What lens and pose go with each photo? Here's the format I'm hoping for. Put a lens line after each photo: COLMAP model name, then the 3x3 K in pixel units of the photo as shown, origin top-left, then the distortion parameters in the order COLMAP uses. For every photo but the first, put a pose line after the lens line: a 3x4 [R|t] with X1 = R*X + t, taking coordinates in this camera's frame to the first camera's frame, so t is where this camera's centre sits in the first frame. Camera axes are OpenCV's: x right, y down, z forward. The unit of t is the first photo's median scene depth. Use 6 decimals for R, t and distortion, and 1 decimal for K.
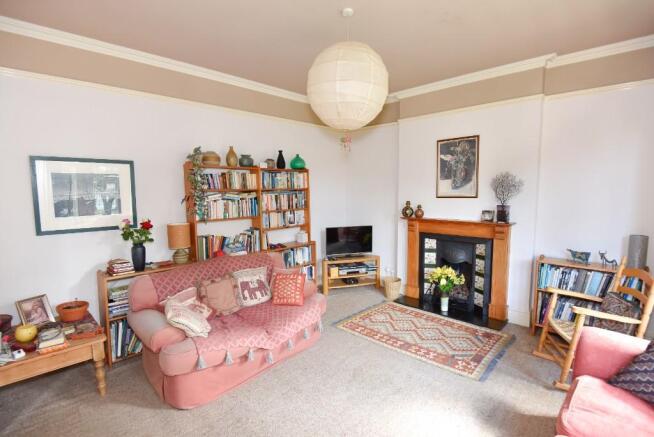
lens RADIAL K [[319.9, 0, 329.9], [0, 319.9, 220.2], [0, 0, 1]] dist [-0.000750, -0.000878]
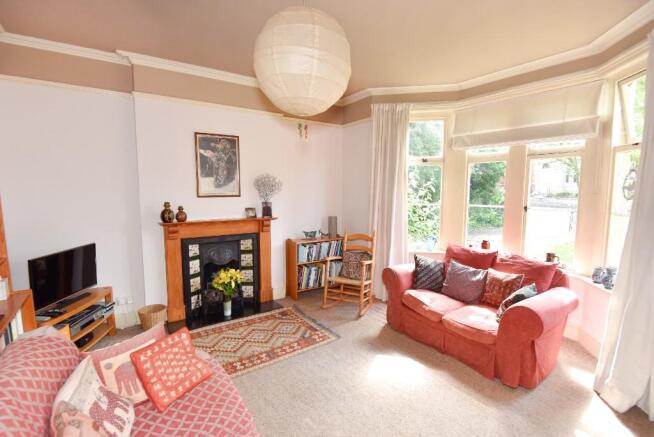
lens RADIAL K [[319.9, 0, 328.8], [0, 319.9, 218.4], [0, 0, 1]] dist [-0.000750, -0.000878]
pose [[0.174783, -0.083094, 0.981094, -0.514198], [0.086691, 0.993861, 0.068731, -0.044372], [-0.980783, 0.073039, 0.180914, 0.525228]]
